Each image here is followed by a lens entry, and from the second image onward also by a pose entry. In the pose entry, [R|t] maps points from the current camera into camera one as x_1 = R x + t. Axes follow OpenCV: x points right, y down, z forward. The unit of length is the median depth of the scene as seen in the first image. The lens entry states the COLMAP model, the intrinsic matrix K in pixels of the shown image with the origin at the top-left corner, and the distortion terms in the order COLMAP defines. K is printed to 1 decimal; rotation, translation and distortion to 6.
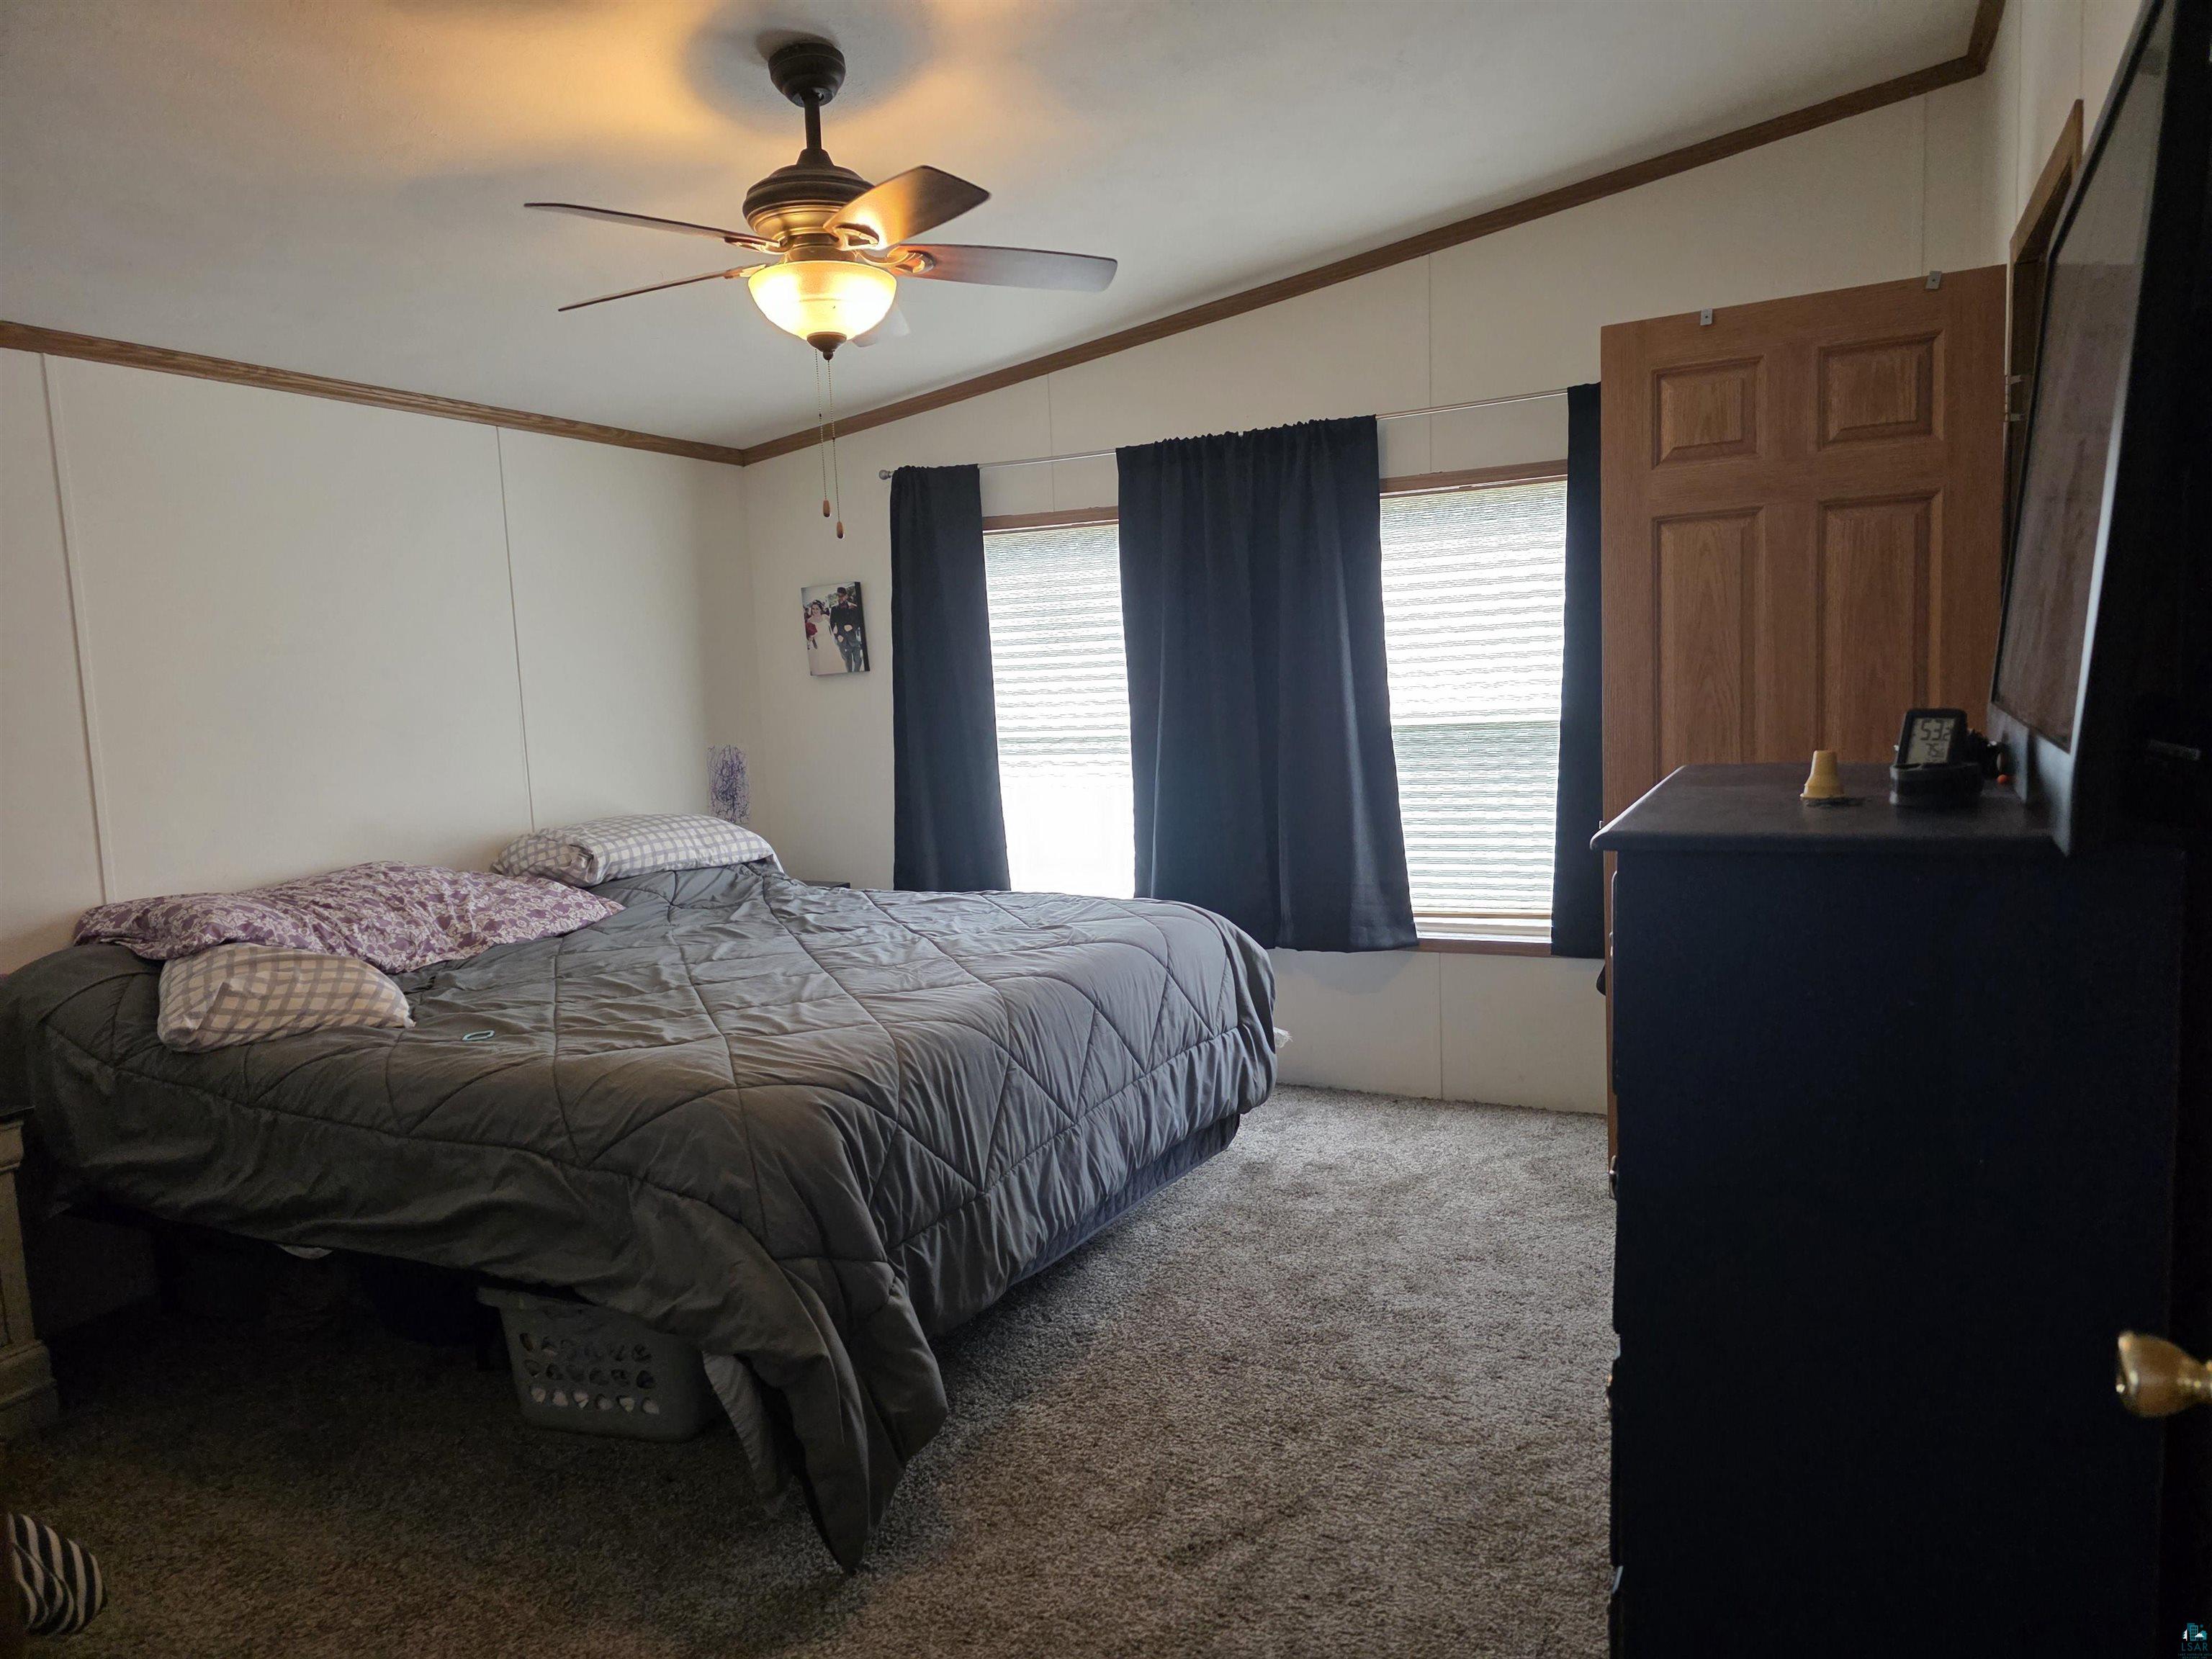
lens RADIAL K [[1506.9, 0, 1106.0], [0, 1506.9, 829.5], [0, 0, 1]] dist [0.040115, -0.000329]
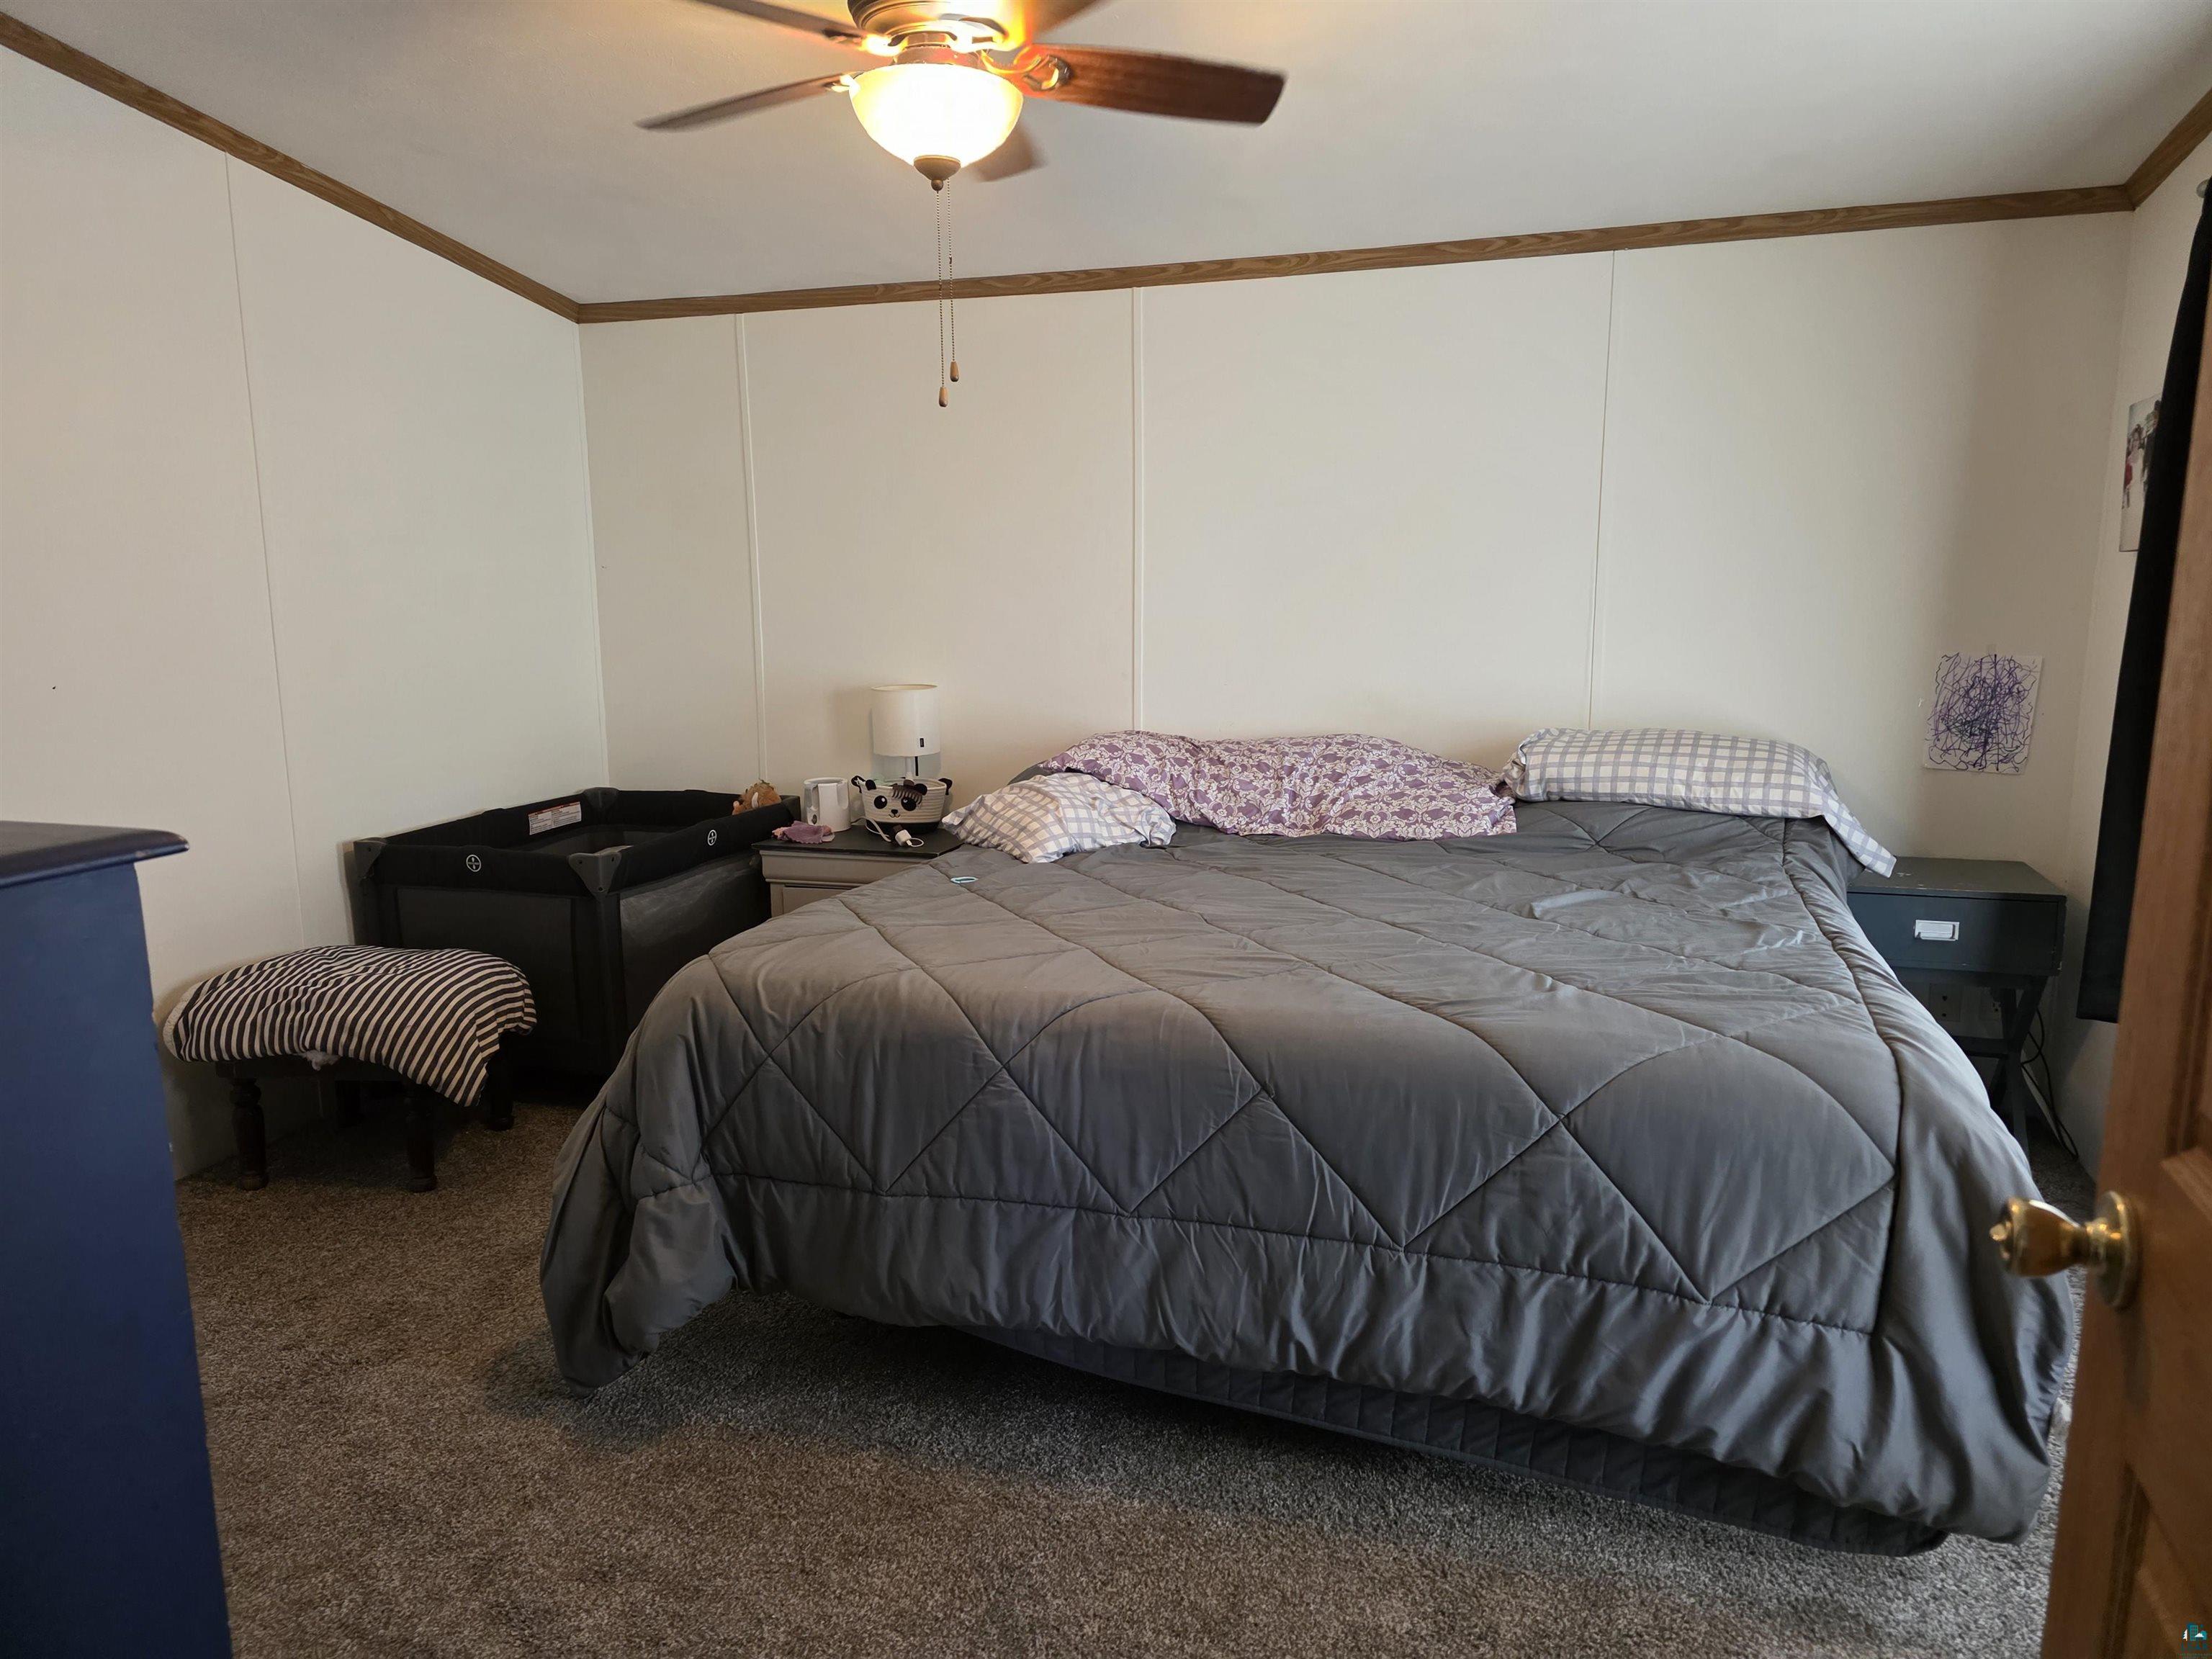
lens RADIAL K [[1506.9, 0, 1106.0], [0, 1506.9, 829.5], [0, 0, 1]] dist [0.040115, -0.000329]
pose [[0.123226, 0.206690, -0.970616, 0.469619], [-0.097679, 0.975846, 0.195403, -0.091270], [0.987560, 0.070730, 0.140439, 0.640445]]
